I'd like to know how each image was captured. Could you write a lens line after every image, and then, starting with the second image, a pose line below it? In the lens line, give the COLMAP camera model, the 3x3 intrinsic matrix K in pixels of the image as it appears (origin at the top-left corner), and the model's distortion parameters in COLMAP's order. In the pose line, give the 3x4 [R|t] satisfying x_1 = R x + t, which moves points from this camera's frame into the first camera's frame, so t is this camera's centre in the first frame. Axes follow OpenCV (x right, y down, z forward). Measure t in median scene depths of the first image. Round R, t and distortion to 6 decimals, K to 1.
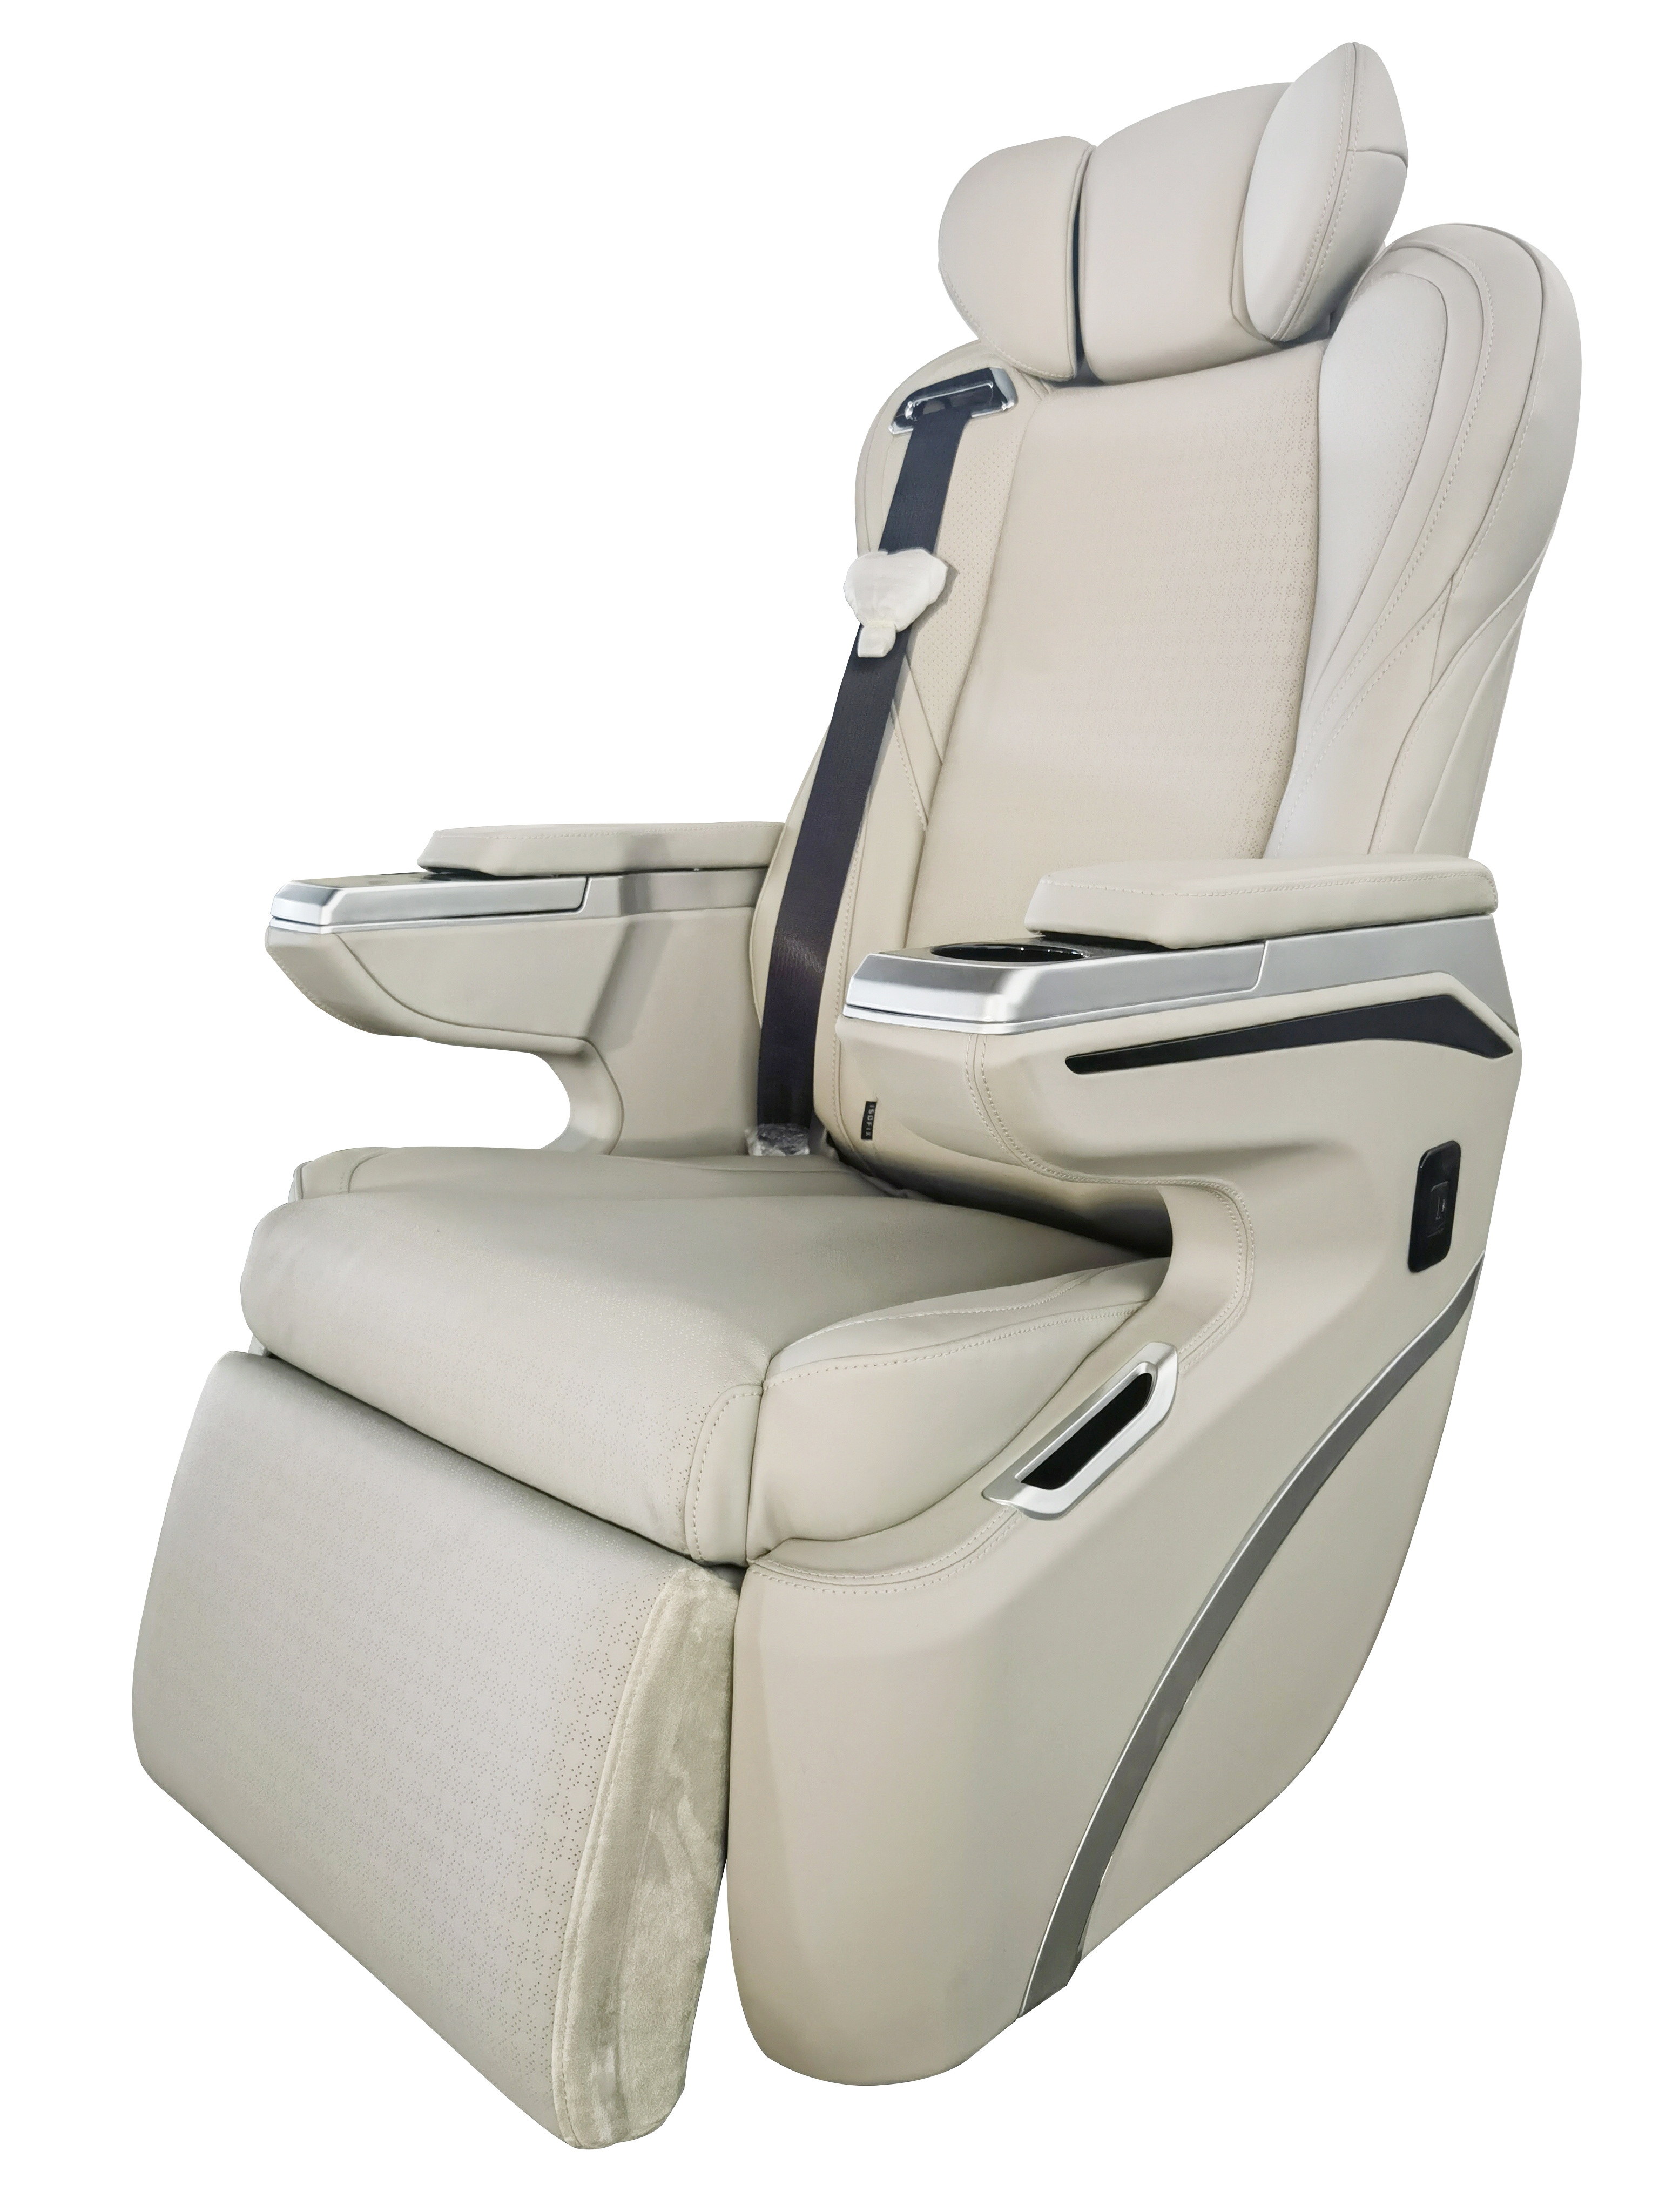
lens RADIAL K [[1716.9, 0, 829.5], [0, 1716.9, 1106.0], [0, 0, 1]] dist [-0.000411, -0.007938]
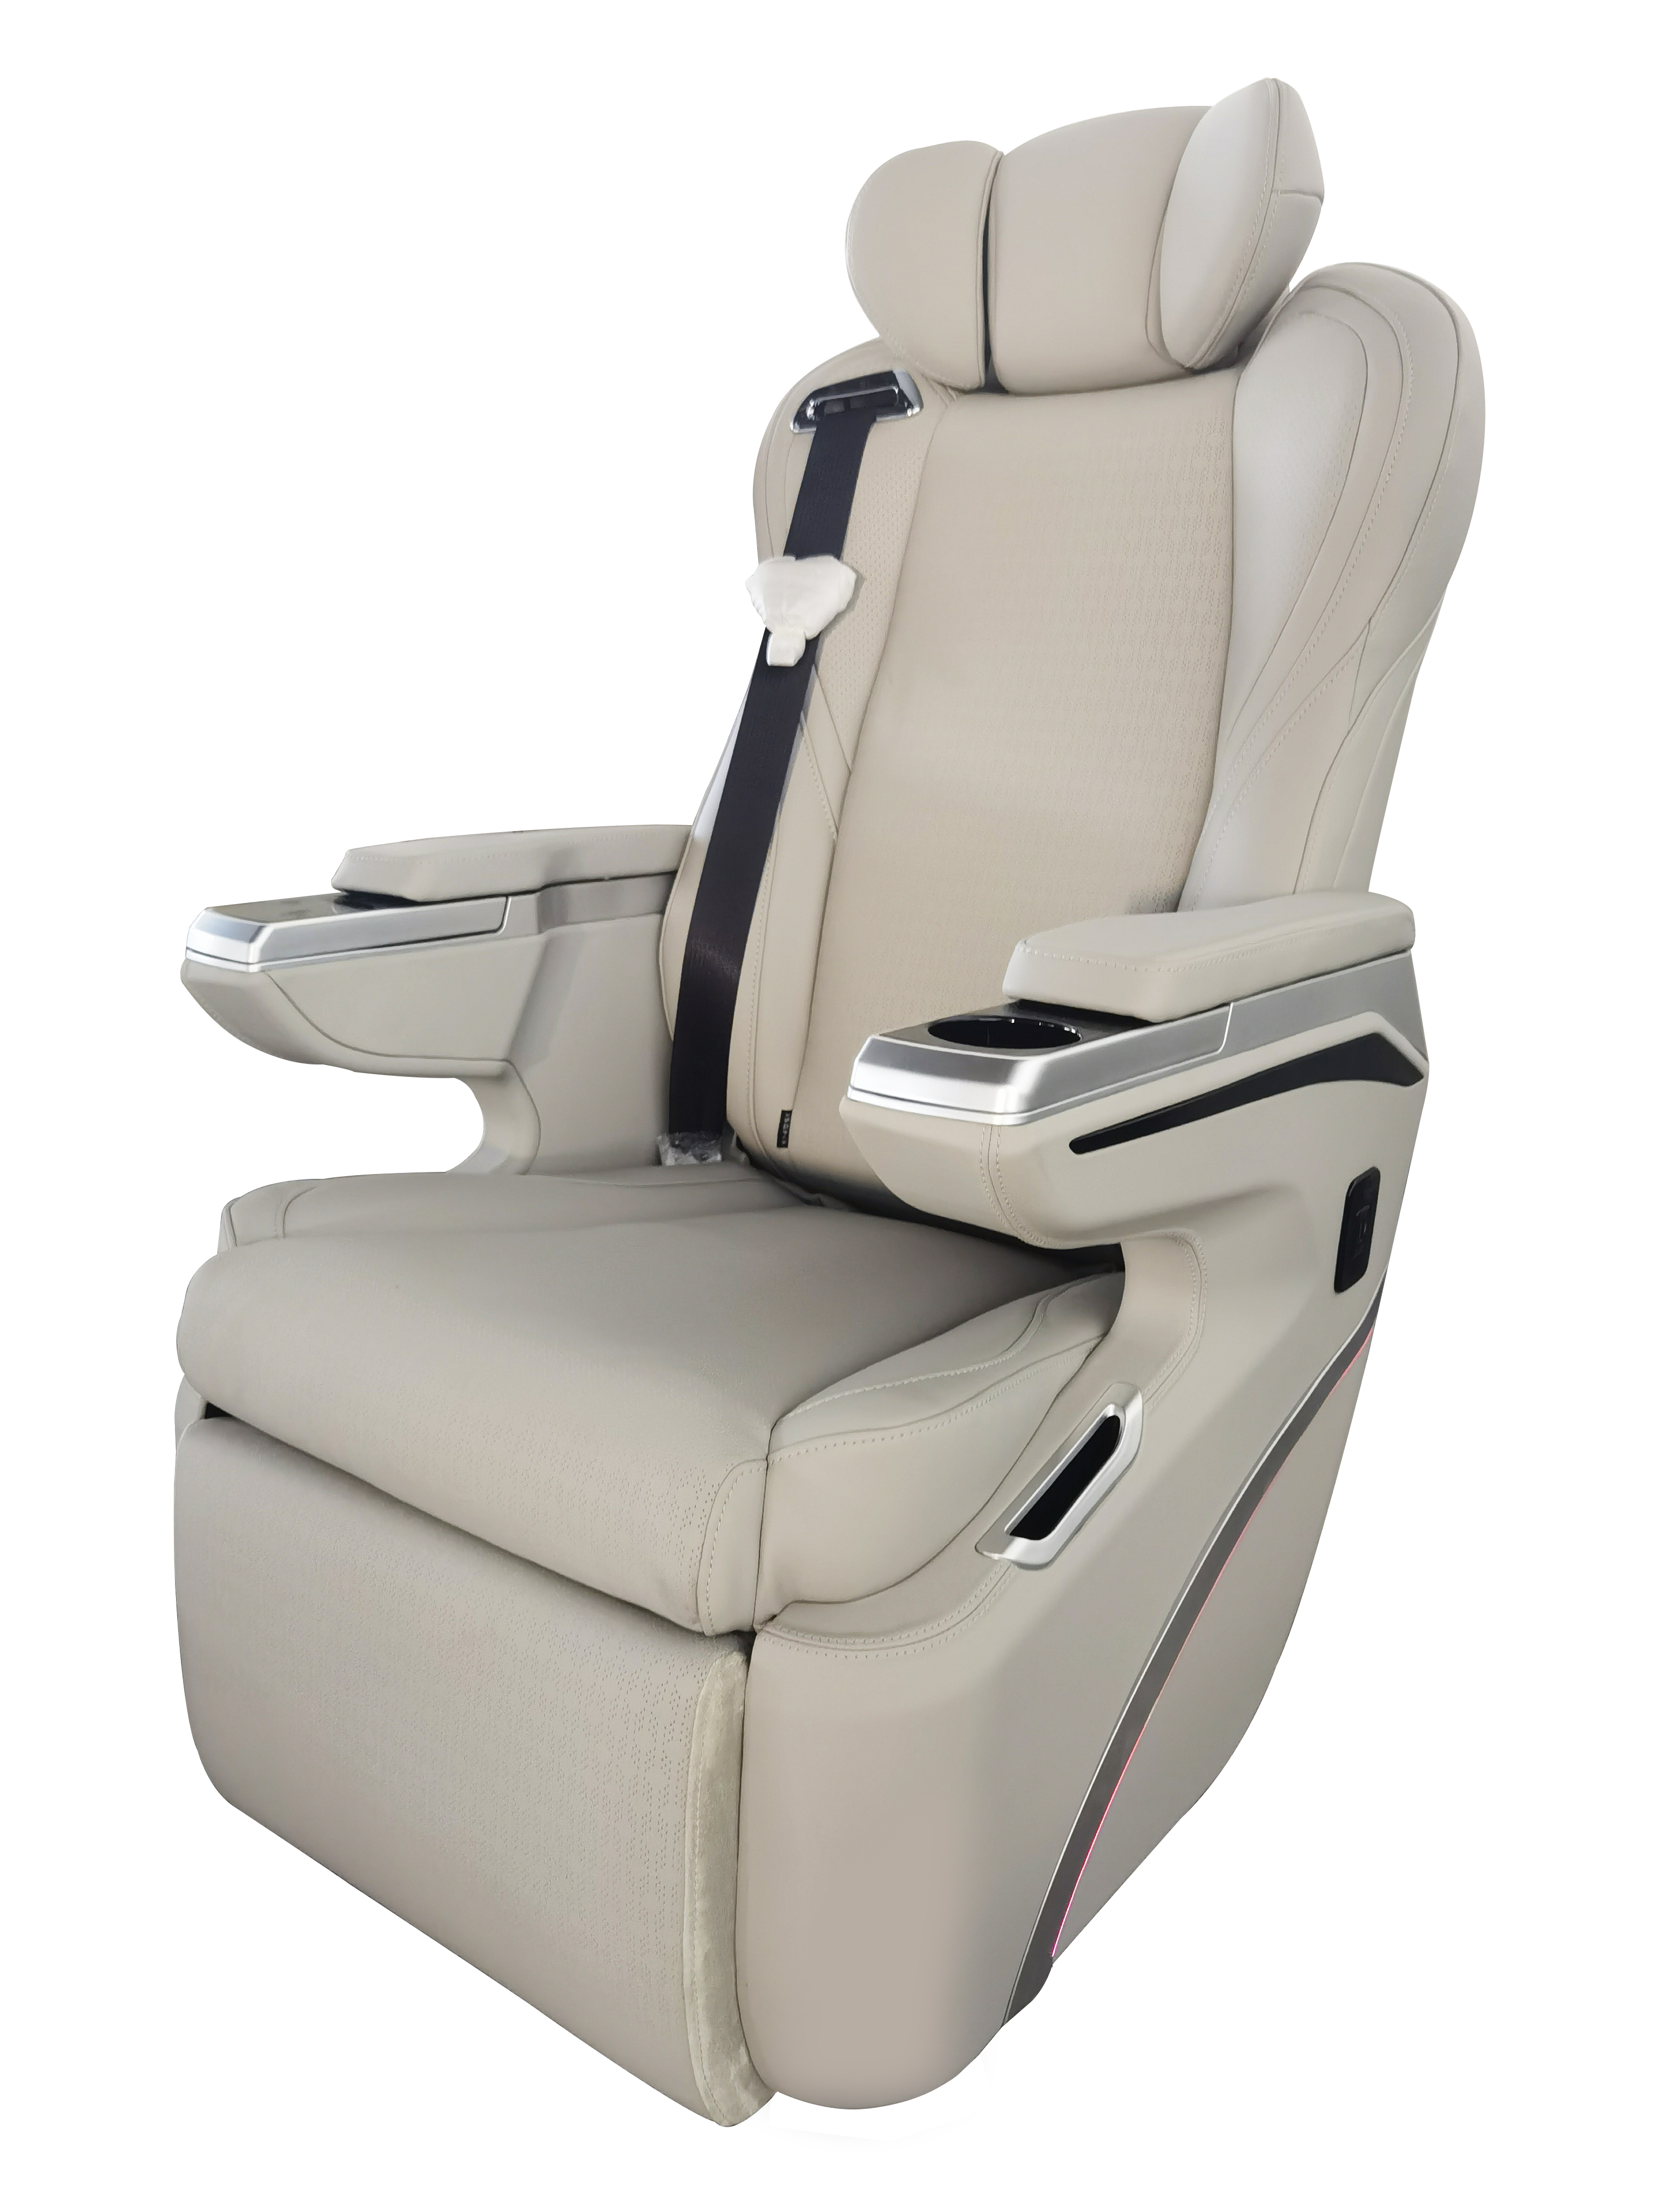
lens RADIAL K [[1716.9, 0, 829.5], [0, 1716.9, 1106.0], [0, 0, 1]] dist [-0.000411, -0.007938]
pose [[0.993225, -0.018512, 0.114726, -0.077568], [0.012880, 0.998684, 0.049643, -0.064407], [-0.115494, -0.047829, 0.992156, -0.003501]]
